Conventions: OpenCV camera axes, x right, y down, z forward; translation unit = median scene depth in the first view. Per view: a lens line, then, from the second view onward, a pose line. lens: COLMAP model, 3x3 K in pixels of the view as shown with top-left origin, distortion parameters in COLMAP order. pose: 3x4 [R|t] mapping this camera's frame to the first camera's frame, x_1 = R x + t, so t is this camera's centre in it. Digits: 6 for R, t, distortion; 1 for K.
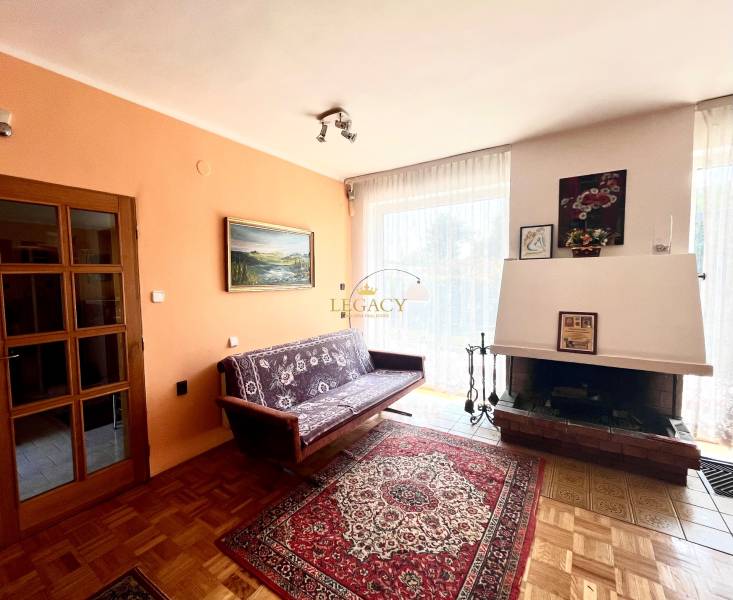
lens RADIAL K [[347.3, 0, 341.7], [0, 347.3, 298.9], [0, 0, 1]] dist [-0.001320, -0.000219]
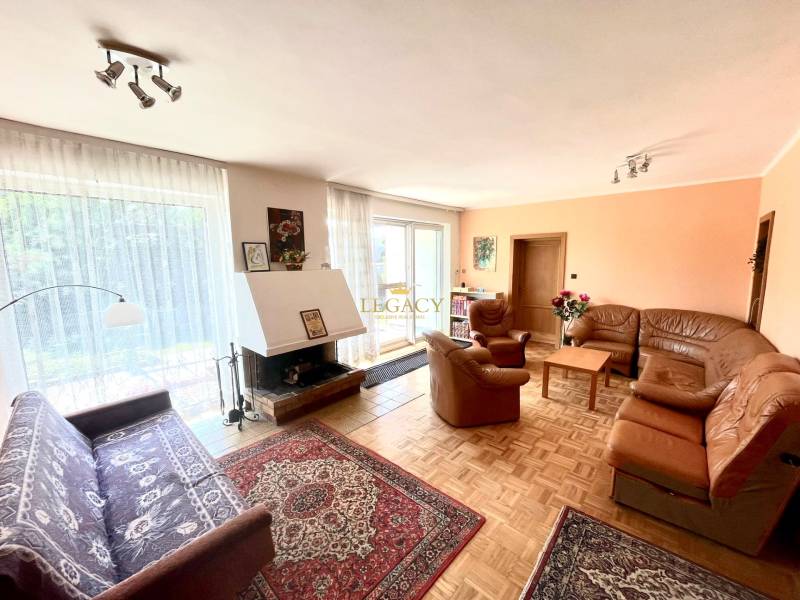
lens RADIAL K [[317.1, 0, 400.0], [0, 317.1, 300.0], [0, 0, 1]] dist [-0.000187, 0.000096]
pose [[0.117085, -0.112723, 0.986704, -0.528866], [0.072936, 0.991831, 0.104654, -0.105764], [-0.990440, 0.059713, 0.124350, 0.437152]]
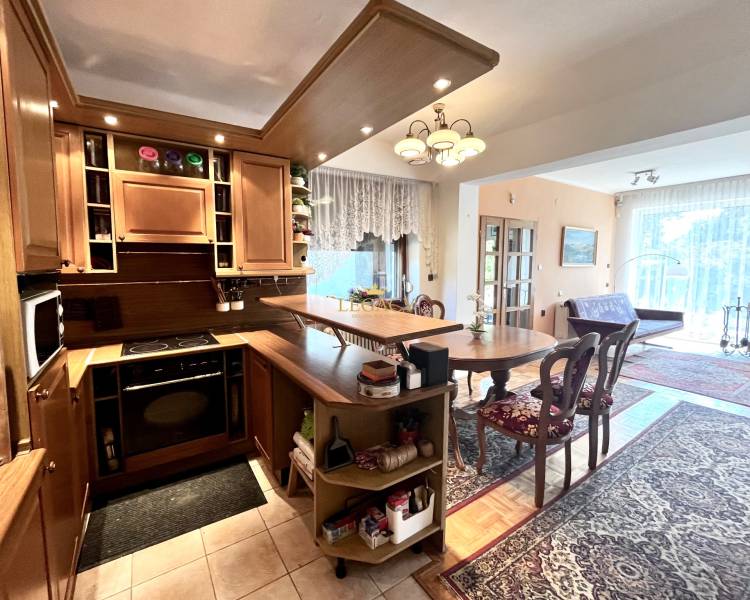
lens RADIAL K [[344.9, 0, 360.4], [0, 344.9, 287.6], [0, 0, 1]] dist [-0.000299, 0.000129]
pose [[0.925640, 0.042103, -0.376055, -0.649288], [-0.034985, 0.999056, 0.025740, 0.088038], [0.376784, -0.010669, 0.926240, -1.182915]]
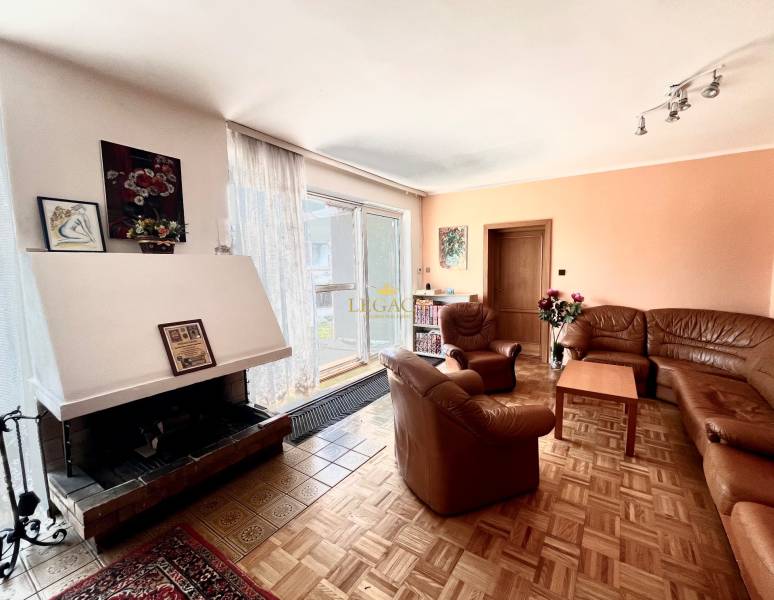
lens RADIAL K [[334.6, 0, 402.8], [0, 334.6, 297.0], [0, 0, 1]] dist [-0.001477, -0.000057]
pose [[-0.033423, -0.075586, 0.996579, -0.100588], [0.079372, 0.993786, 0.078036, -0.036097], [-0.996285, 0.081709, -0.027216, 0.471733]]
